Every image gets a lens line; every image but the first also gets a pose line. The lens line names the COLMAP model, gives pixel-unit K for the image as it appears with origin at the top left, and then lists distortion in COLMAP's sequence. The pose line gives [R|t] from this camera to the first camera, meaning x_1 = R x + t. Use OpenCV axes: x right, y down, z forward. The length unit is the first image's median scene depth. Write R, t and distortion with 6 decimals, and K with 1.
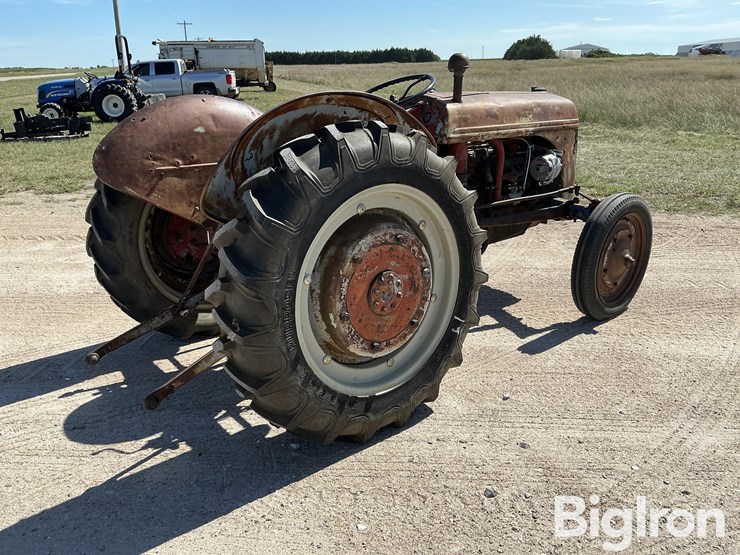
lens RADIAL K [[620.7, 0, 370.9], [0, 620.7, 278.6], [0, 0, 1]] dist [0.111949, -0.232819]
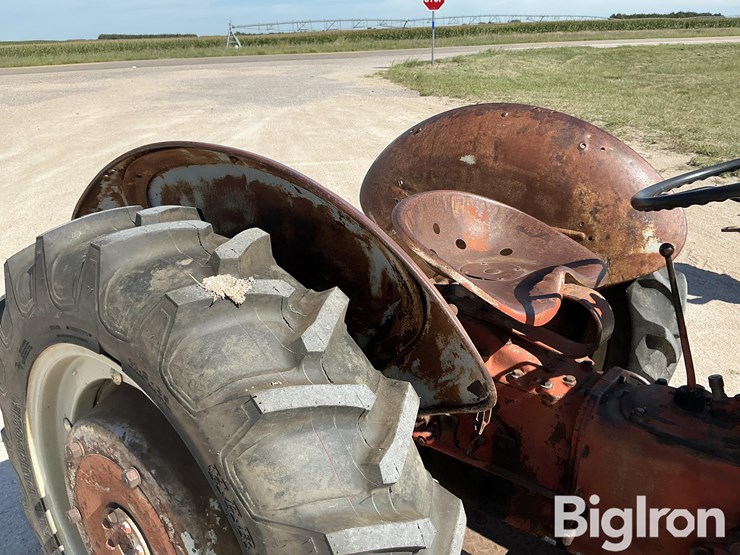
lens RADIAL K [[620.7, 0, 368.7], [0, 620.7, 277.9], [0, 0, 1]] dist [0.111949, -0.232819]
pose [[0.191157, 0.372845, -0.907990, 0.325586], [-0.297760, 0.903485, 0.308308, -0.285306], [0.935306, 0.211428, 0.283726, 0.724473]]
